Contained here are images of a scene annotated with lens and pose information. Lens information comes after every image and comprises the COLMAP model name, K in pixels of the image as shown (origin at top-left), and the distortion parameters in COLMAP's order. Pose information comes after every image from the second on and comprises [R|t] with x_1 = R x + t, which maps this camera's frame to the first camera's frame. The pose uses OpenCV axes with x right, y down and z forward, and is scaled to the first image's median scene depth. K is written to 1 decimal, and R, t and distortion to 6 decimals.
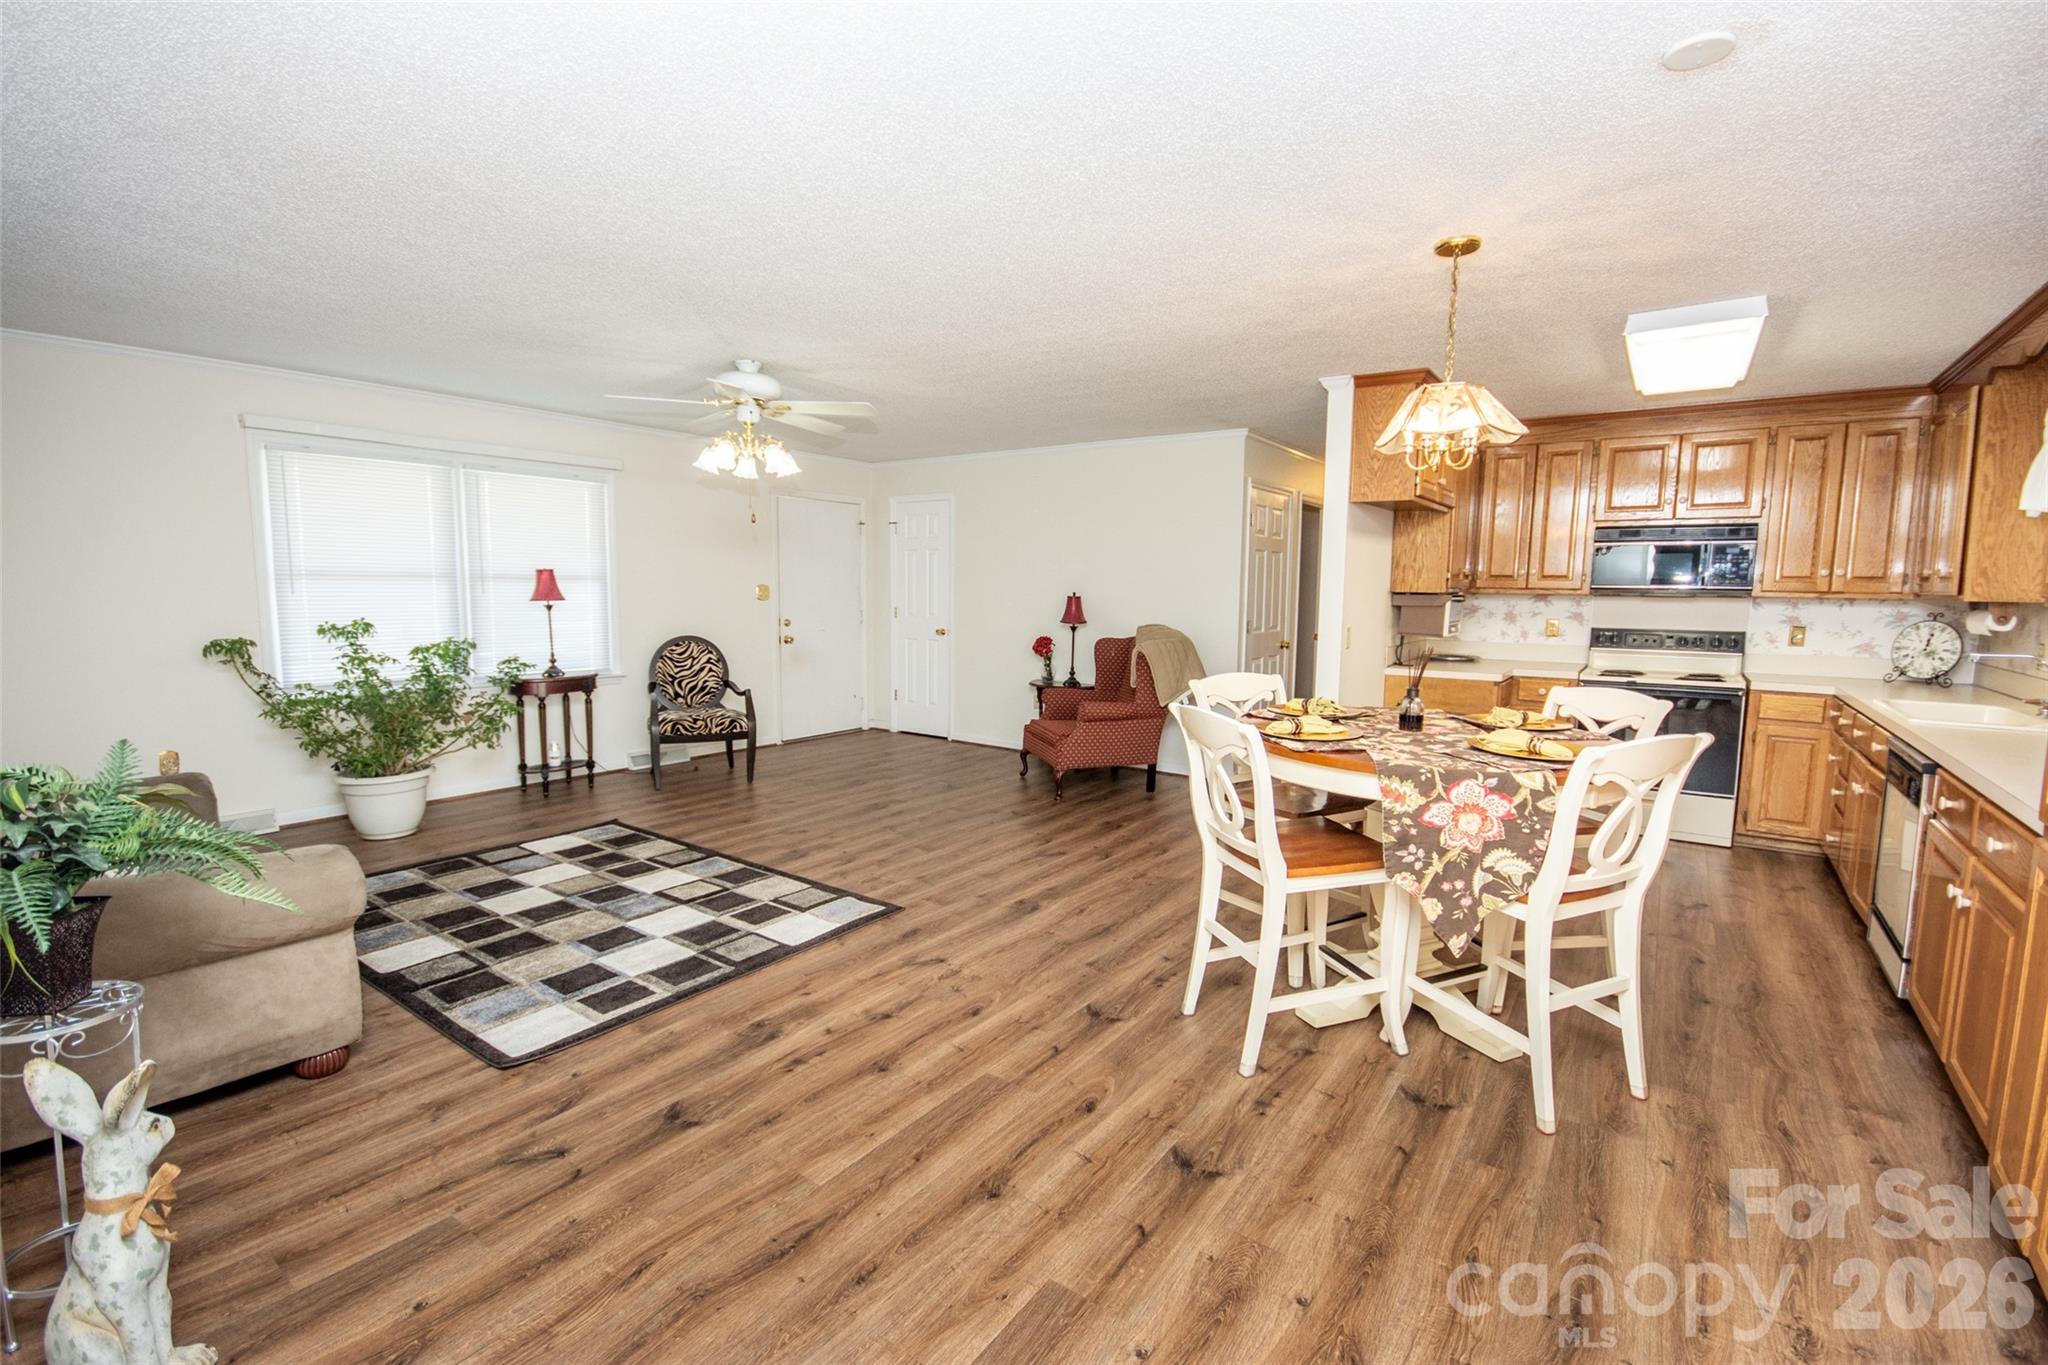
lens RADIAL K [[901.8, 0, 1030.7], [0, 901.8, 679.6], [0, 0, 1]] dist [0.000078, -0.000009]
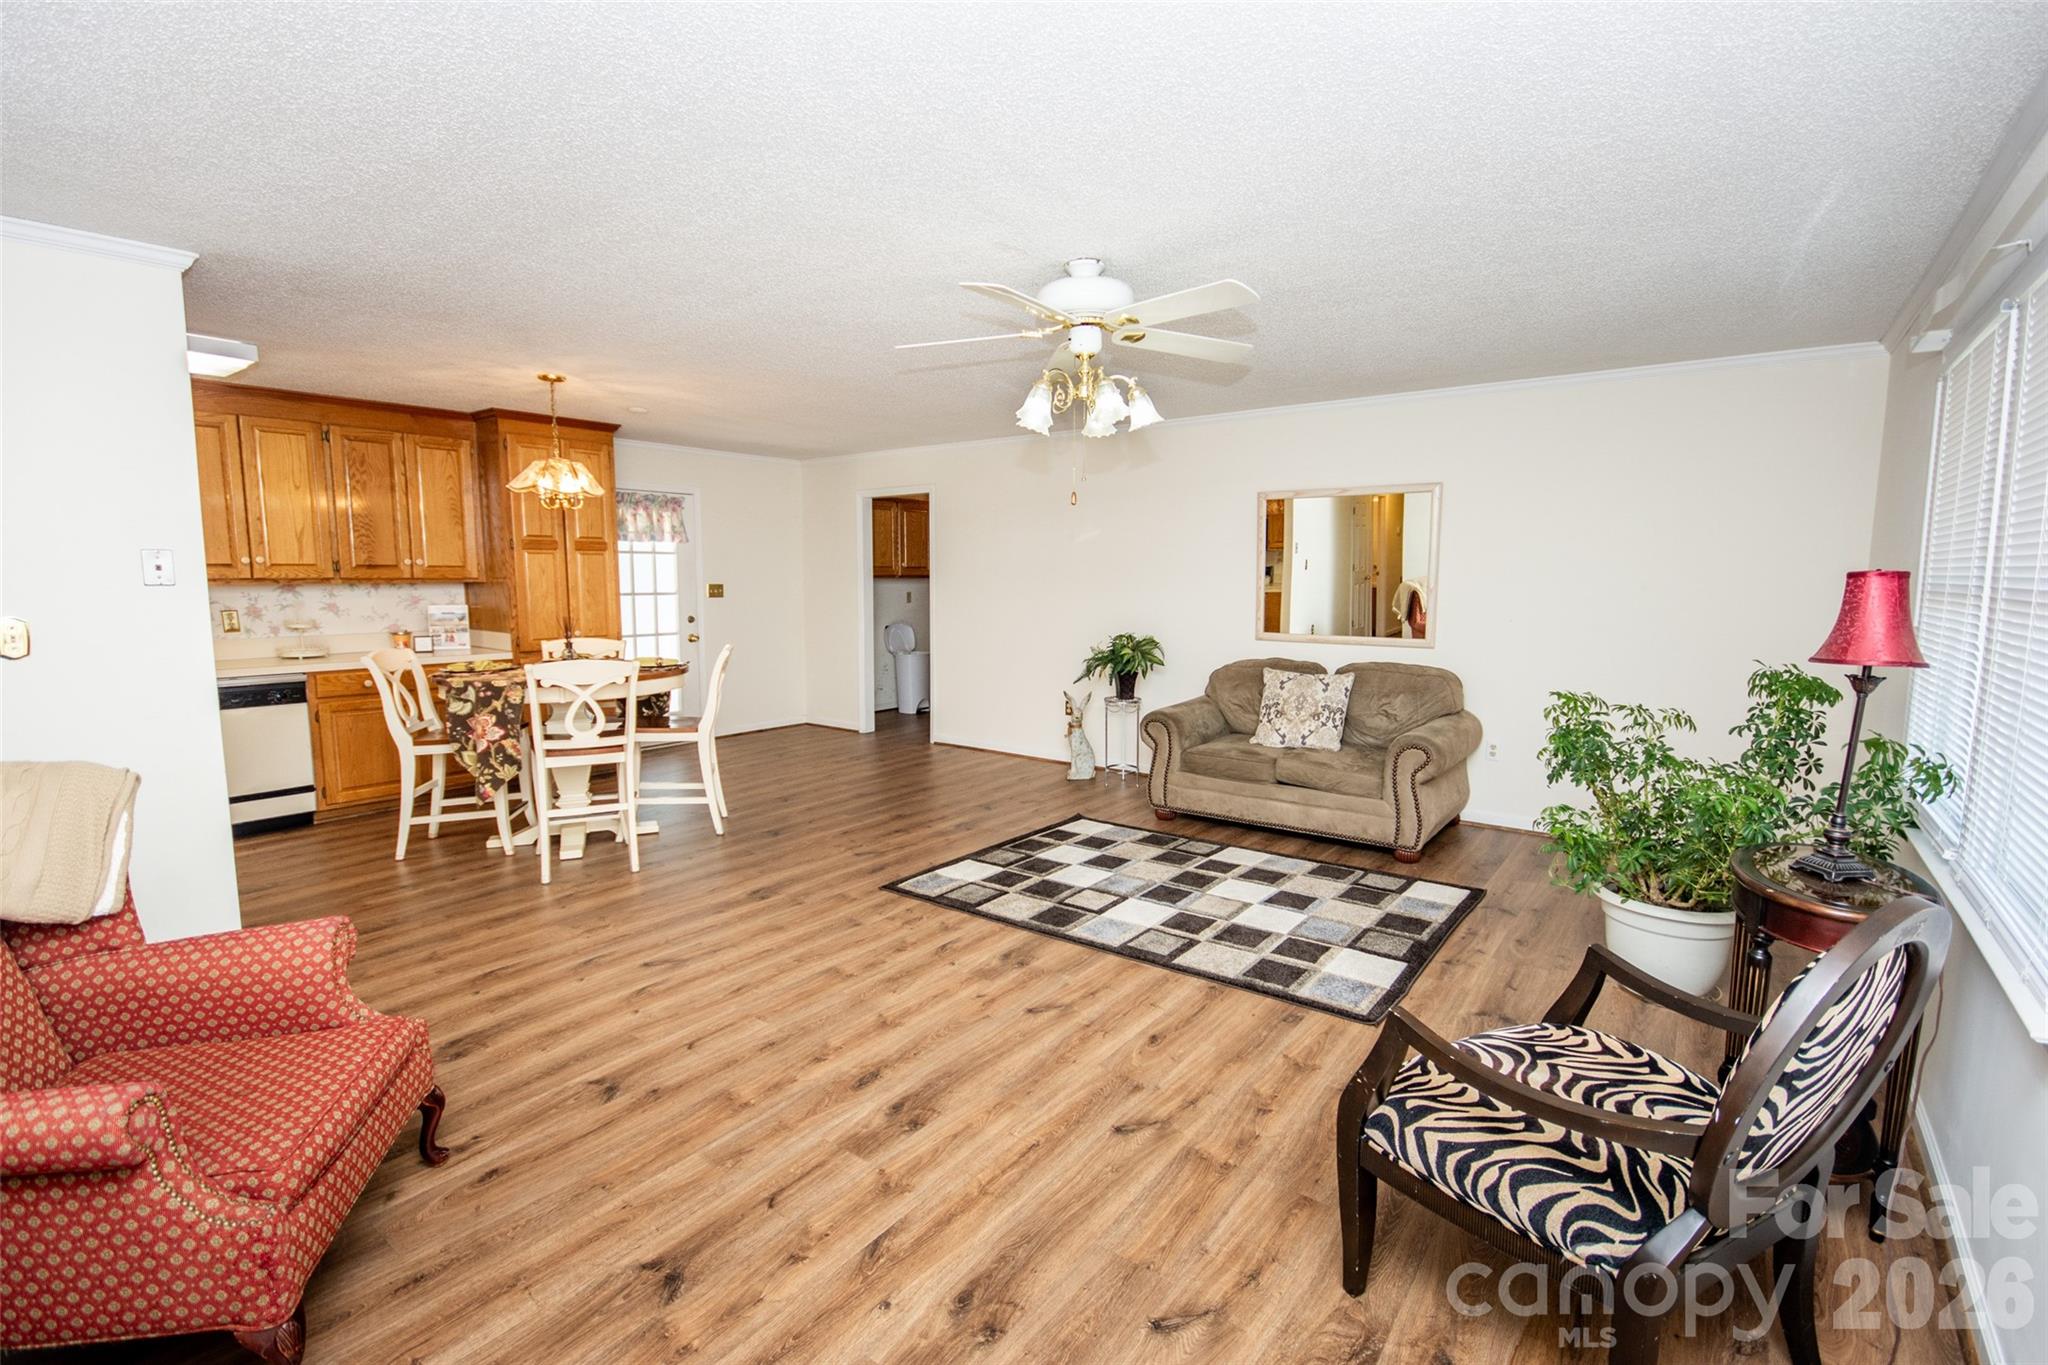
lens RADIAL K [[921.1, 0, 1023.6], [0, 921.1, 701.6], [0, 0, 1]] dist [-0.005159, -0.000421]
pose [[-0.999391, -0.019735, 0.028793, -0.284321], [-0.012184, 0.970180, 0.242081, -0.191247], [-0.032711, 0.241582, -0.969829, 1.682620]]
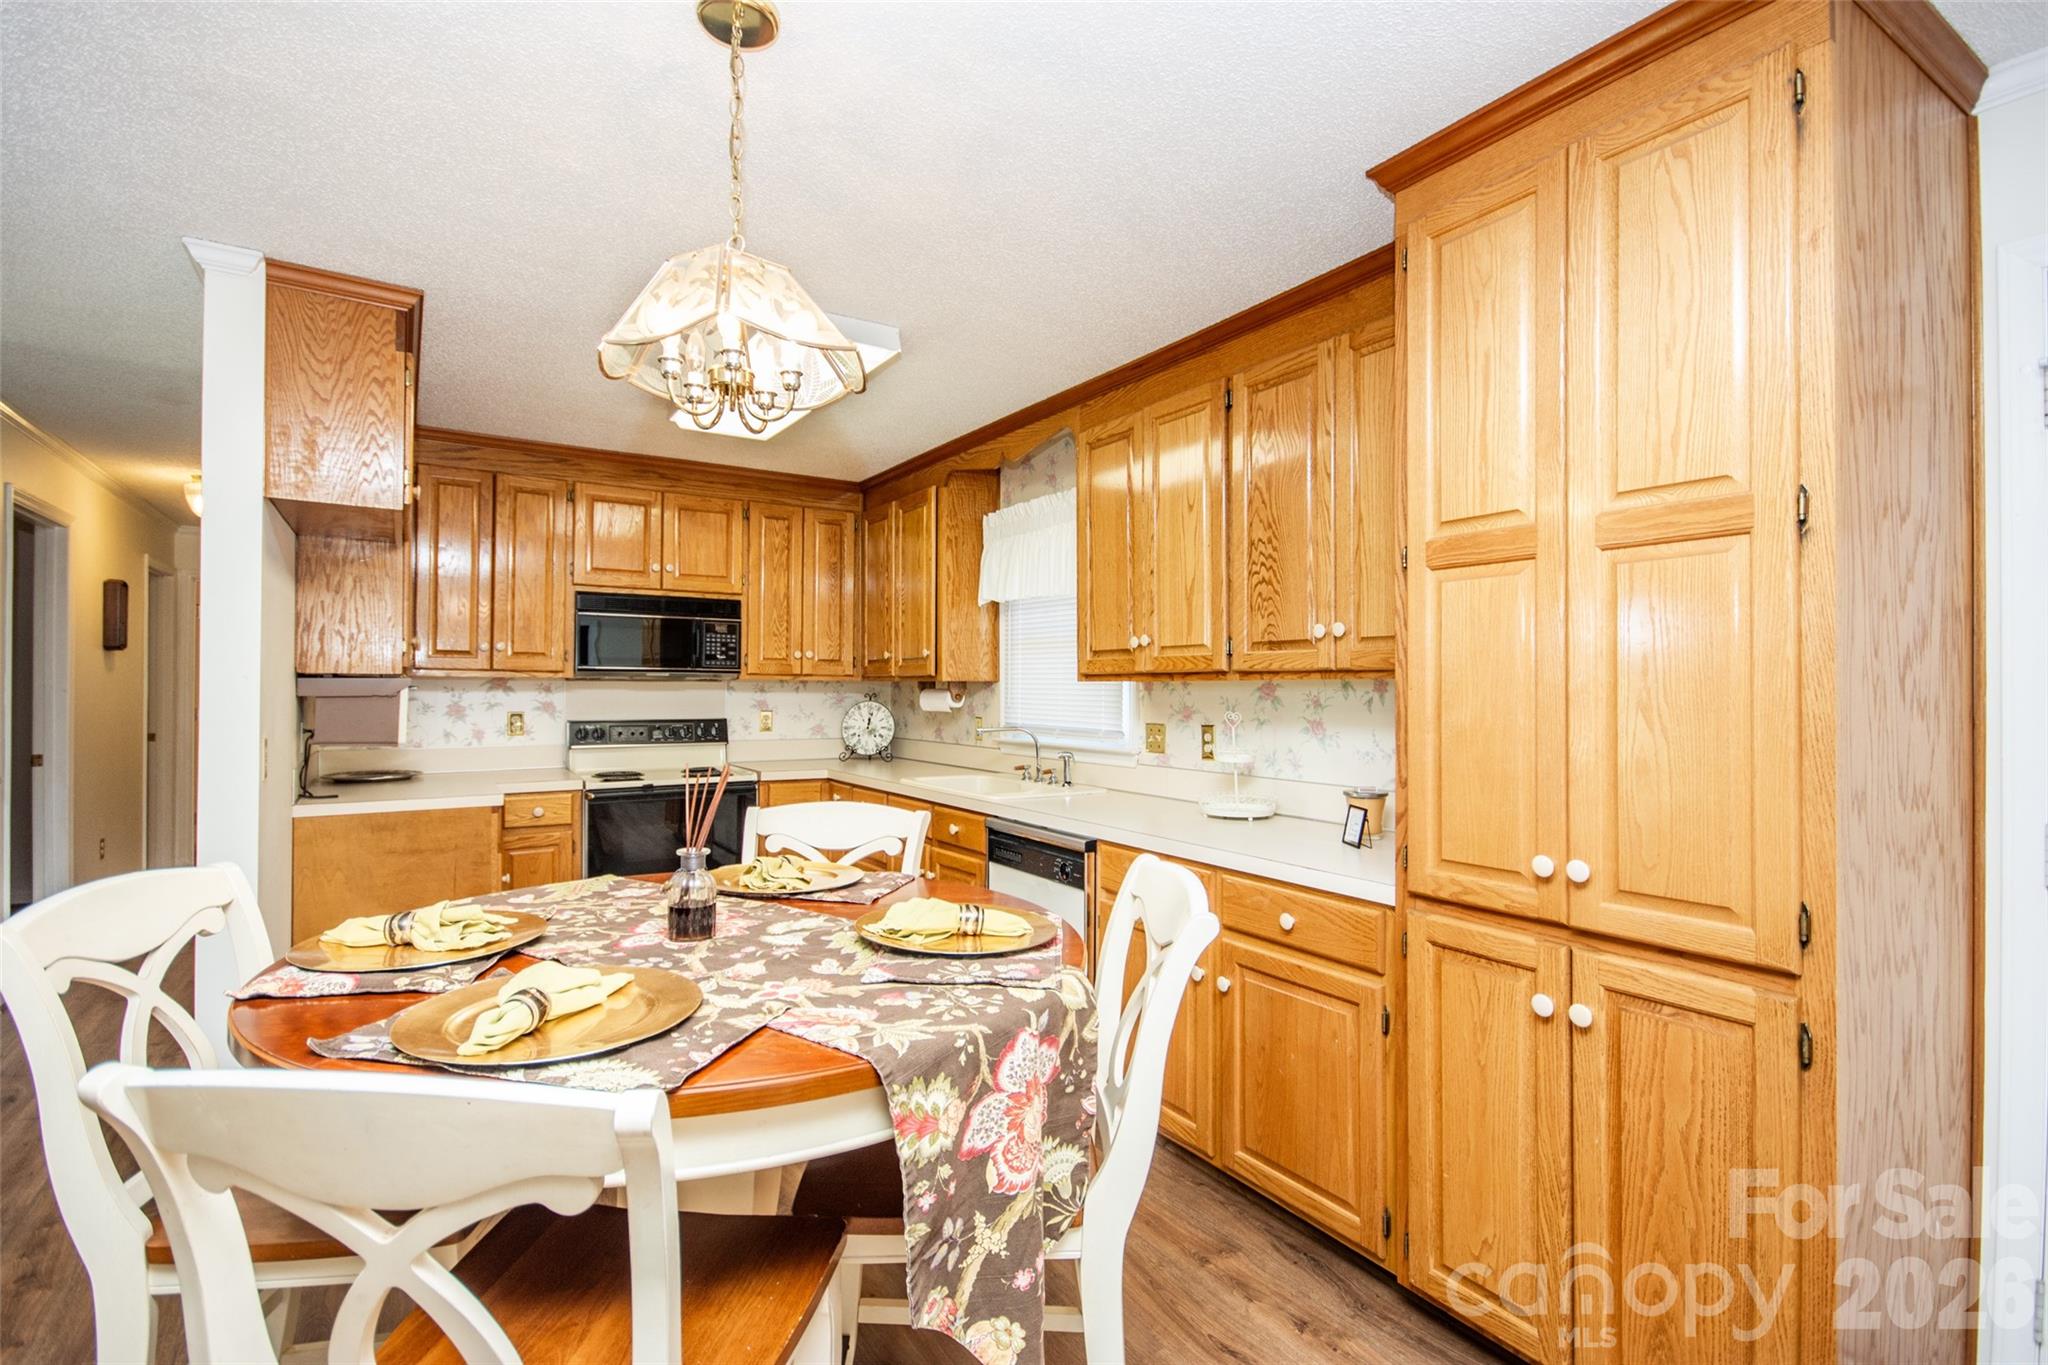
lens RADIAL K [[959.3, 0, 1028.2], [0, 959.3, 683.8], [0, 0, 1]] dist [0.015115, -0.012063]
pose [[0.371774, -0.005672, 0.928306, 0.001667], [0.096136, 0.994840, -0.032422, -0.029069], [-0.923332, 0.101298, 0.370401, 0.385061]]
